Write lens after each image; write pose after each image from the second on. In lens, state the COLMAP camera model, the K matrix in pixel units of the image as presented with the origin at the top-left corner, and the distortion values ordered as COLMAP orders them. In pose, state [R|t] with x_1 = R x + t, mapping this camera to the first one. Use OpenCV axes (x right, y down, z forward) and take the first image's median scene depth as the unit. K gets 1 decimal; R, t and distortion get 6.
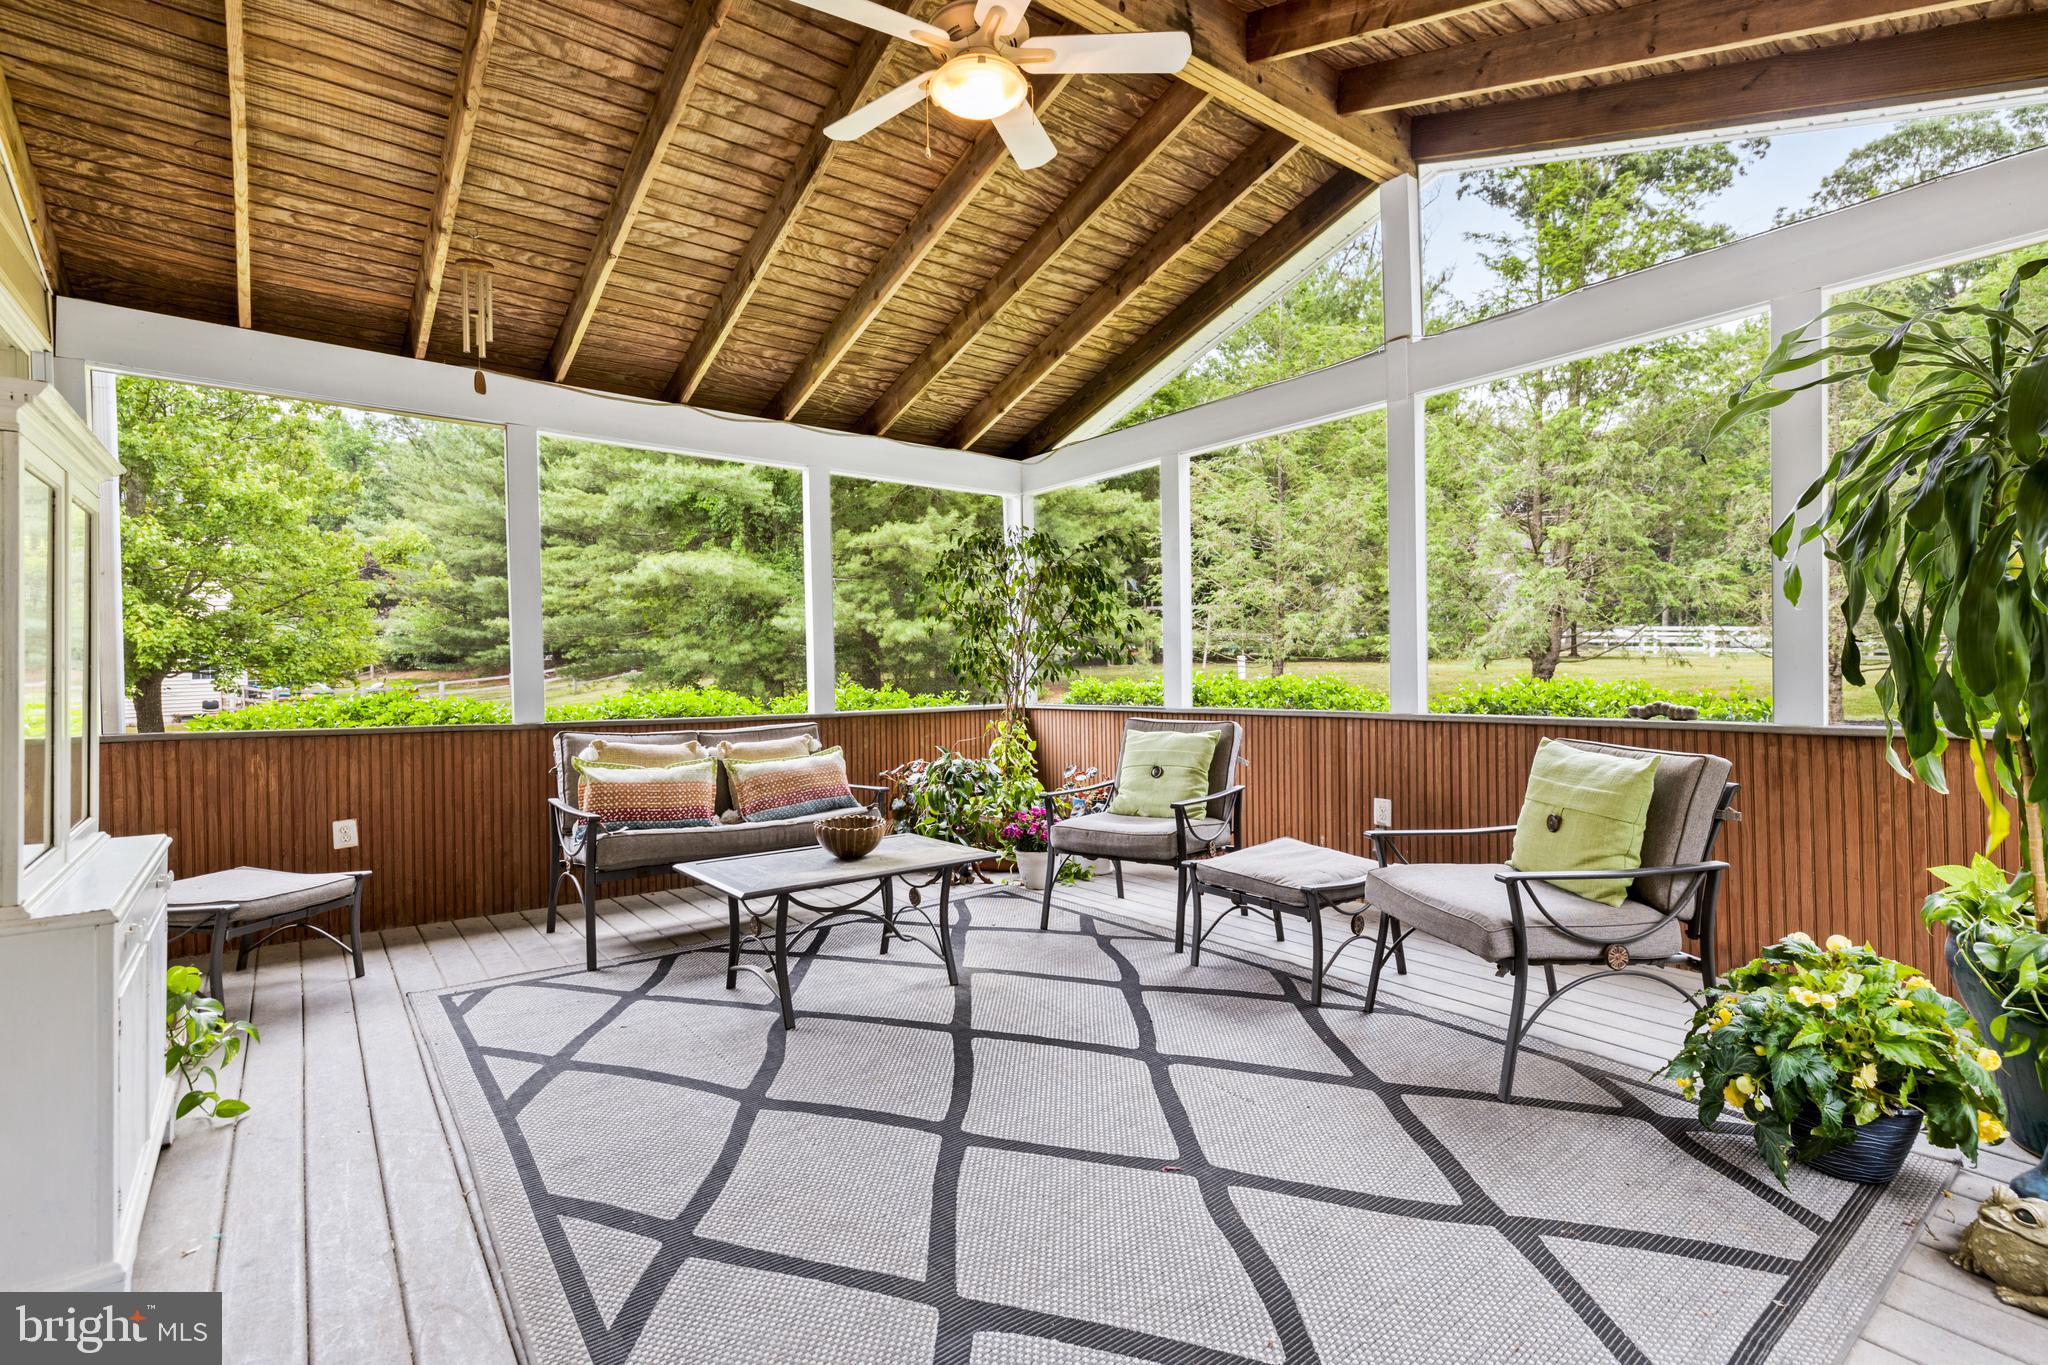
lens RADIAL K [[916.7, 0, 1035.7], [0, 916.7, 694.6], [0, 0, 1]] dist [-0.004294, -0.000914]
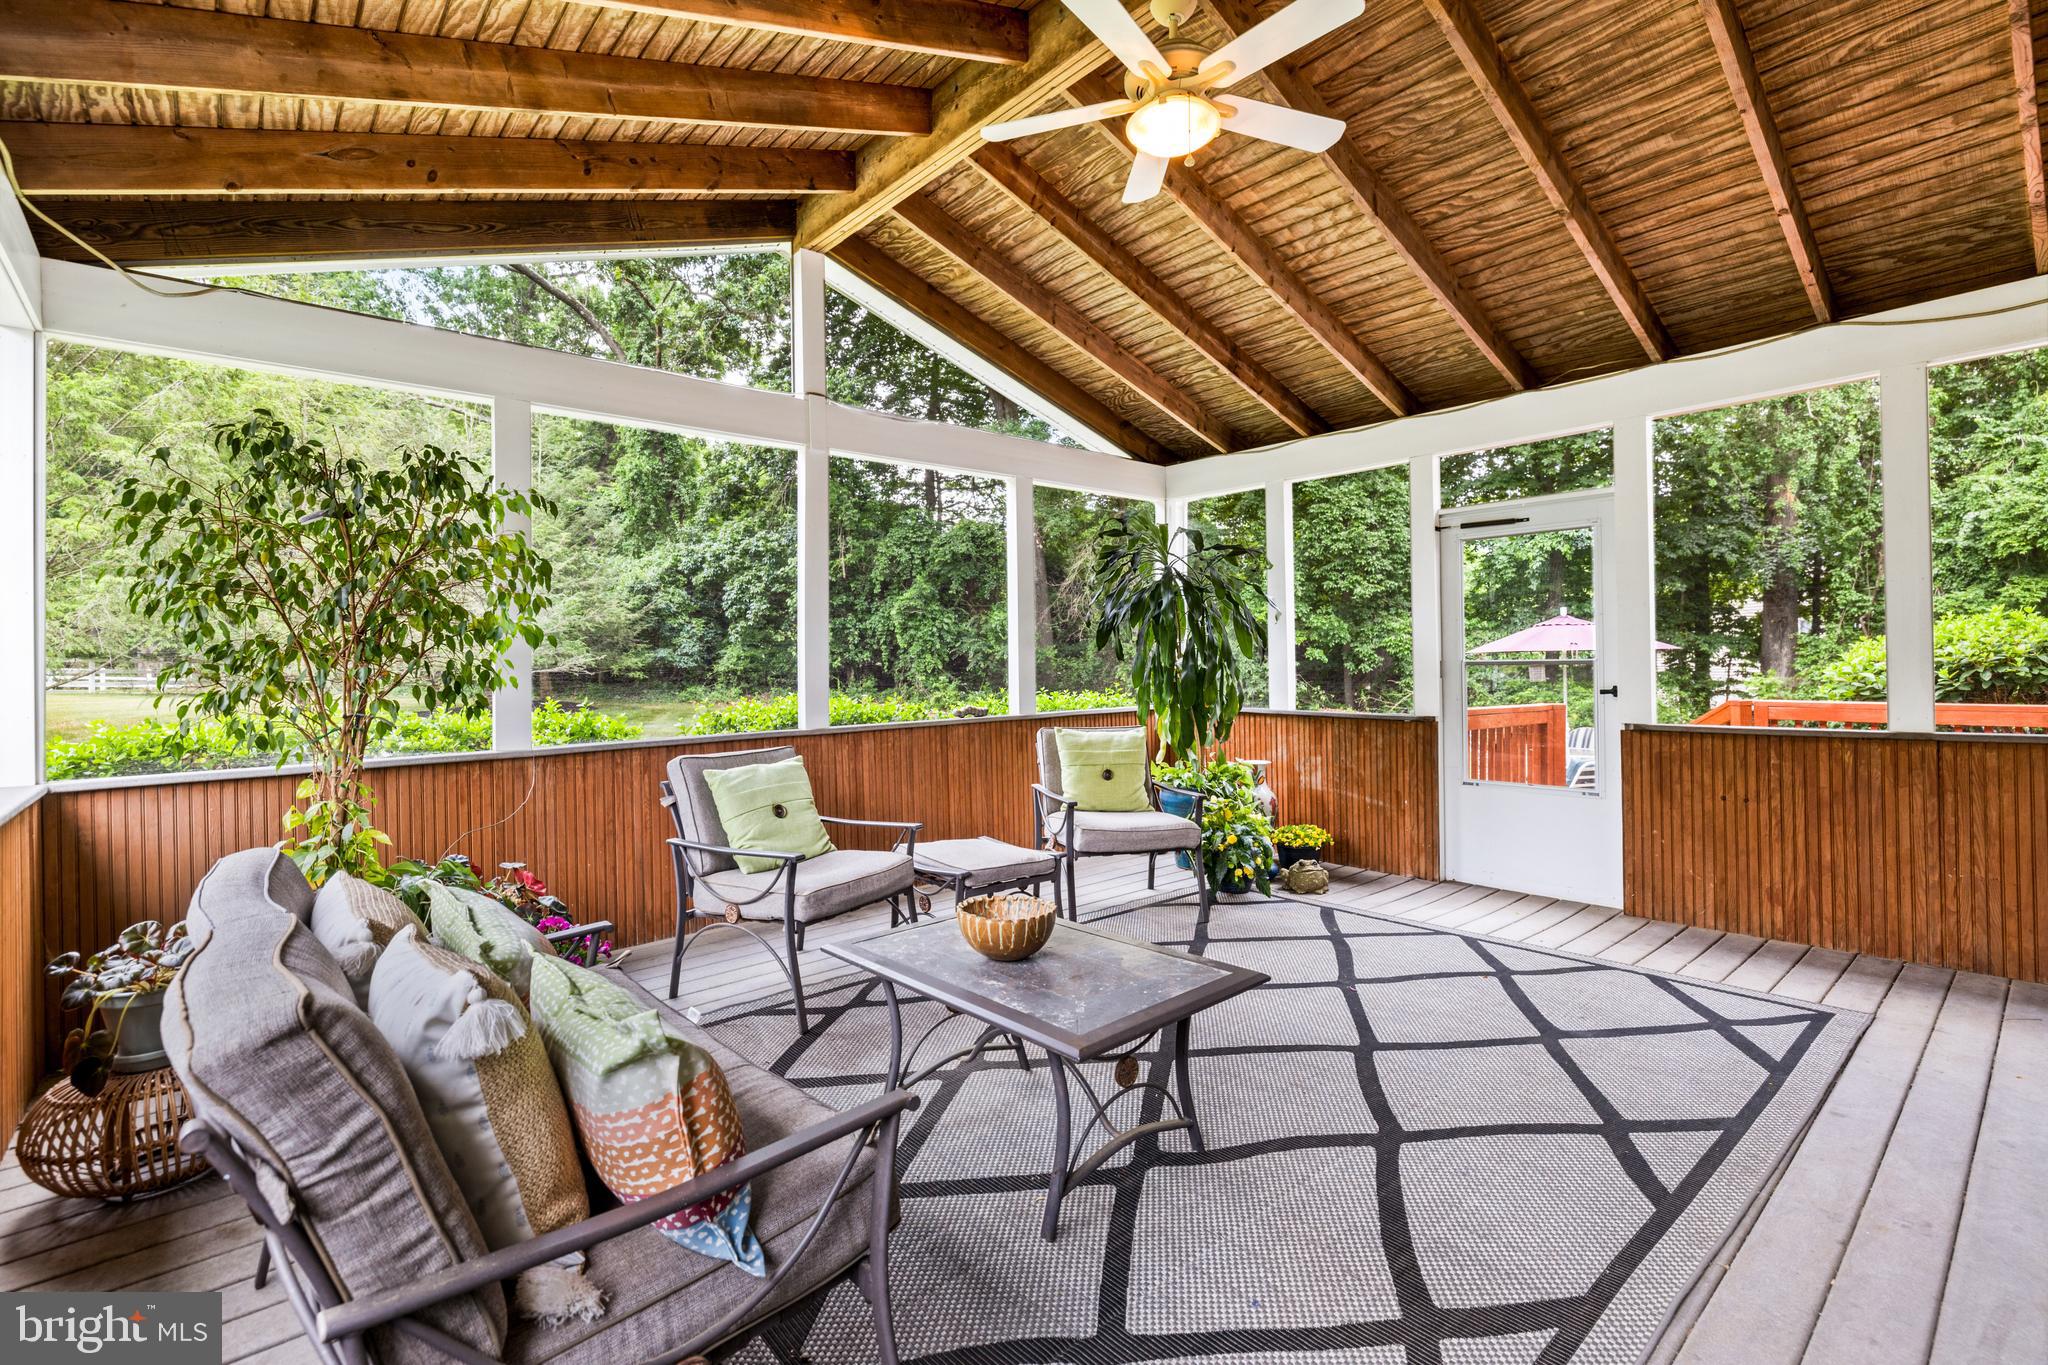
lens RADIAL K [[916.7, 0, 1025.6], [0, 916.7, 667.7], [0, 0, 1]] dist [-0.004294, -0.000914]
pose [[-0.073511, 0.020167, 0.997090, -1.484415], [-0.002278, 0.999790, -0.020390, -0.006934], [-0.997292, -0.003771, -0.073450, 1.772922]]
